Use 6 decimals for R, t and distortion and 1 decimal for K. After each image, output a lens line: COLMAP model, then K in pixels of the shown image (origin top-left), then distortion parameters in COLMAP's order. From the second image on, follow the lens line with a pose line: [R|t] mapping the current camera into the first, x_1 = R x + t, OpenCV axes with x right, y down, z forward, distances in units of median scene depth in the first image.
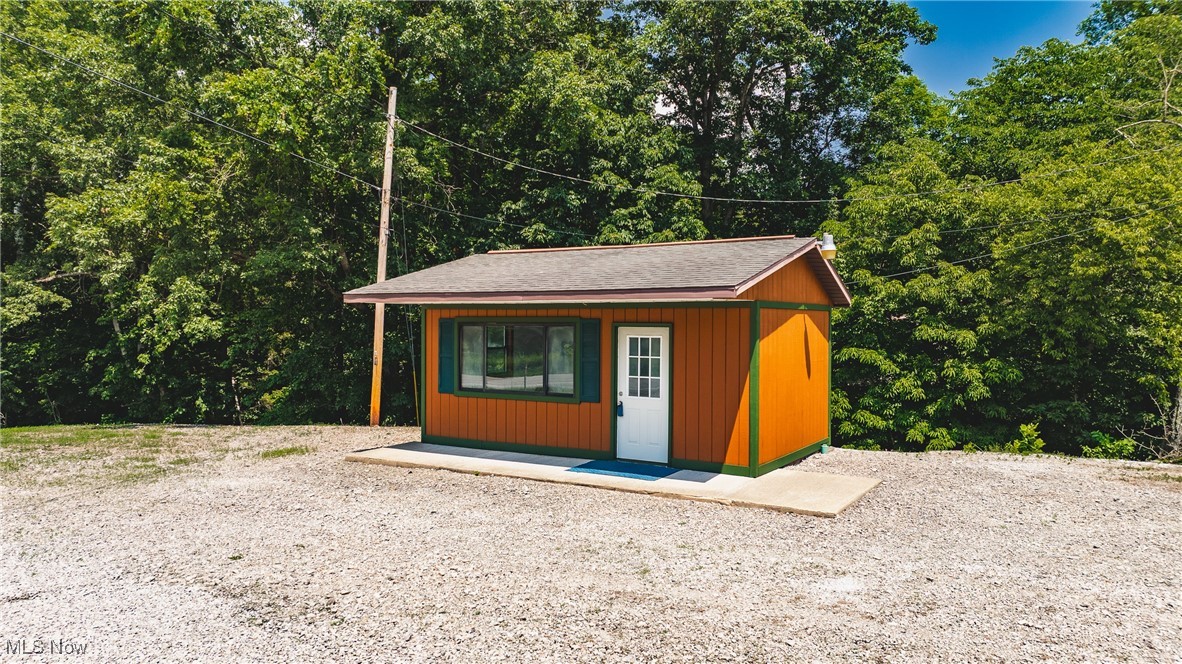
lens RADIAL K [[837.9, 0, 594.9], [0, 837.9, 327.1], [0, 0, 1]] dist [-0.019321, 0.003845]
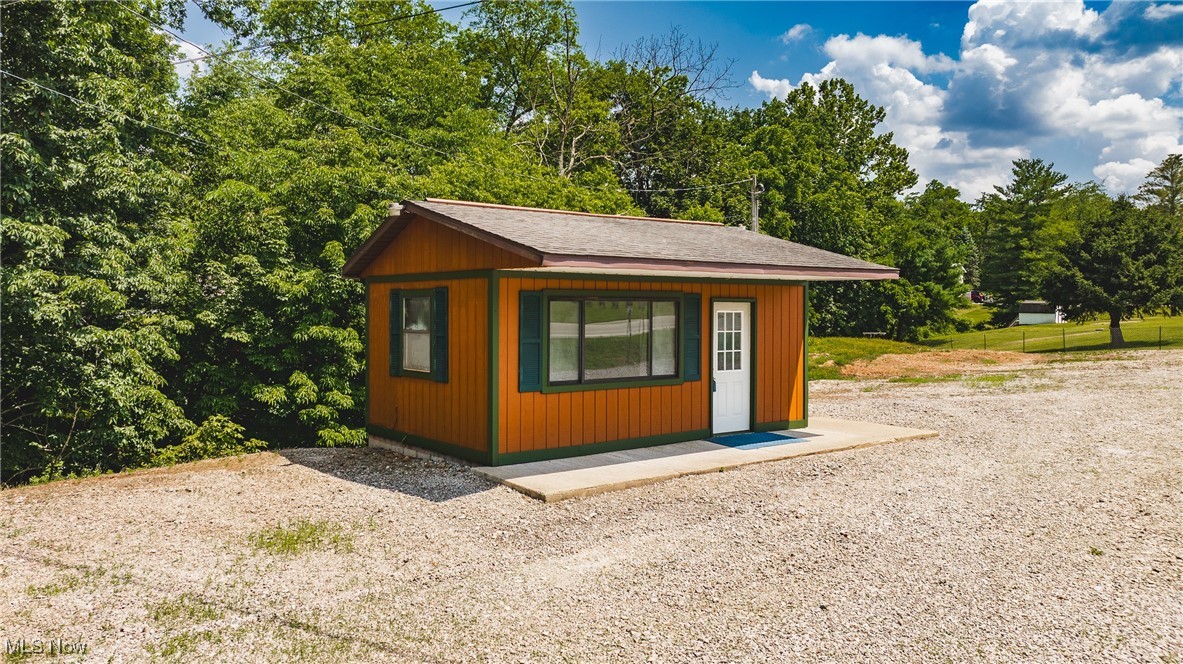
lens RADIAL K [[838.6, 0, 595.4], [0, 838.6, 327.1], [0, 0, 1]] dist [-0.019321, 0.003845]
pose [[0.380804, -0.027184, 0.924256, -0.949609], [0.003244, 0.999601, 0.028063, 0.000936], [-0.924650, -0.007688, 0.380740, 0.753699]]
